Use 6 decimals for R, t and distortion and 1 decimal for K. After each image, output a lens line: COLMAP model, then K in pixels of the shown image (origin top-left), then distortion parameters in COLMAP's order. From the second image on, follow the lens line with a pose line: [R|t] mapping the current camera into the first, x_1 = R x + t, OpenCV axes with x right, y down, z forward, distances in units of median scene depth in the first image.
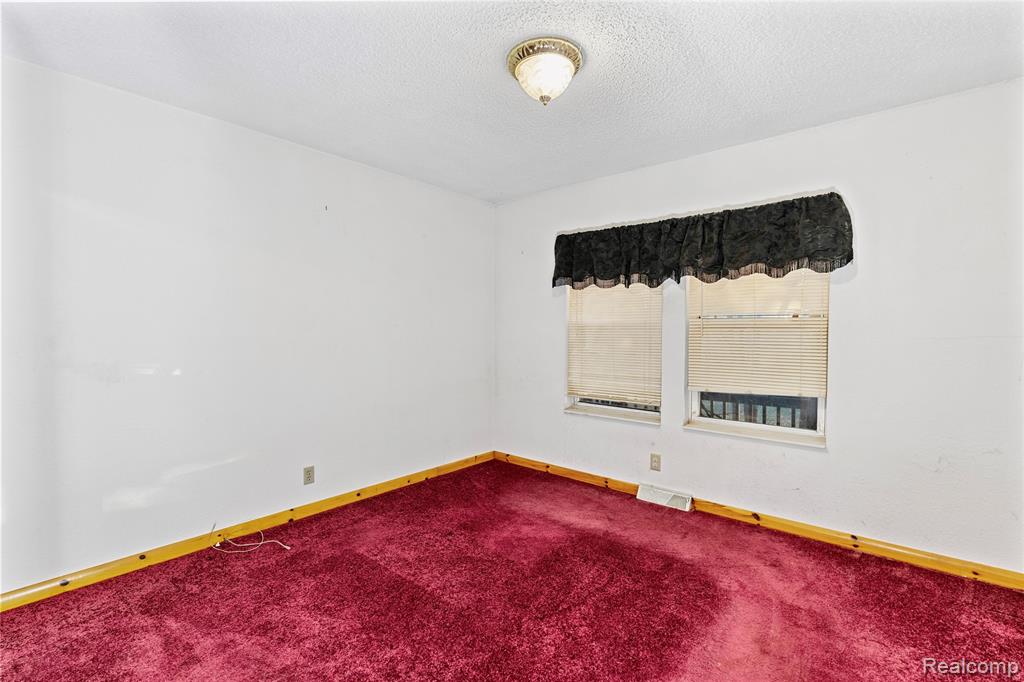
lens RADIAL K [[458.2, 0, 512.0], [0, 458.2, 341.0], [0, 0, 1]] dist [-0.000546, 0.000221]
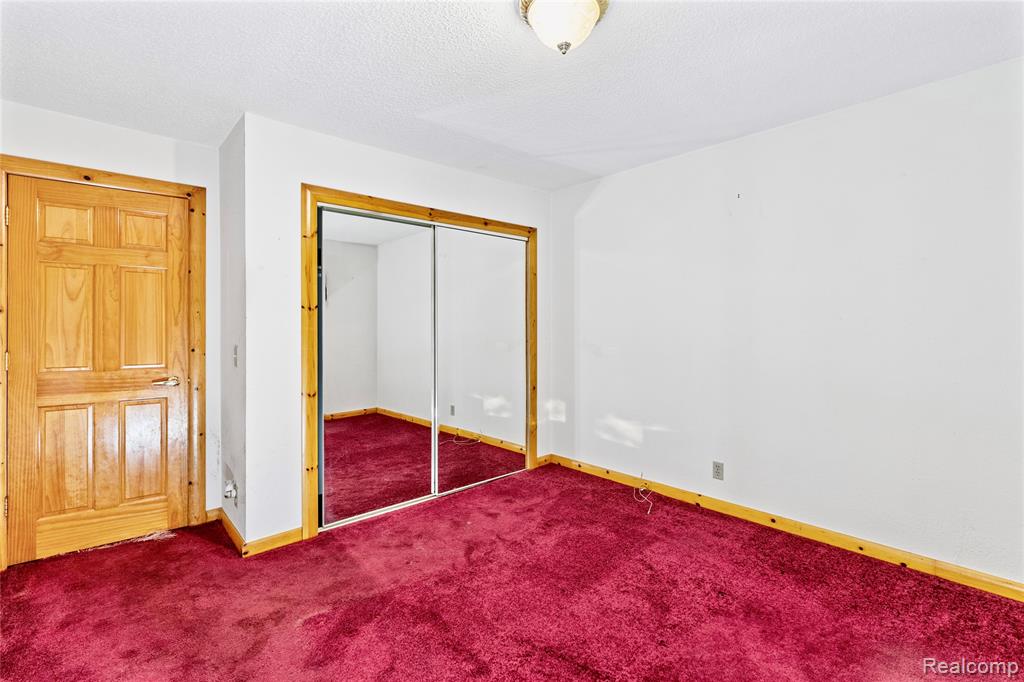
lens RADIAL K [[460.8, 0, 514.9], [0, 460.8, 336.4], [0, 0, 1]] dist [-0.000978, 0.000288]
pose [[-0.104198, 0.031695, -0.994051, 0.712718], [-0.019800, 0.999228, 0.033936, -0.030333], [0.994359, 0.023218, -0.103490, 0.789992]]
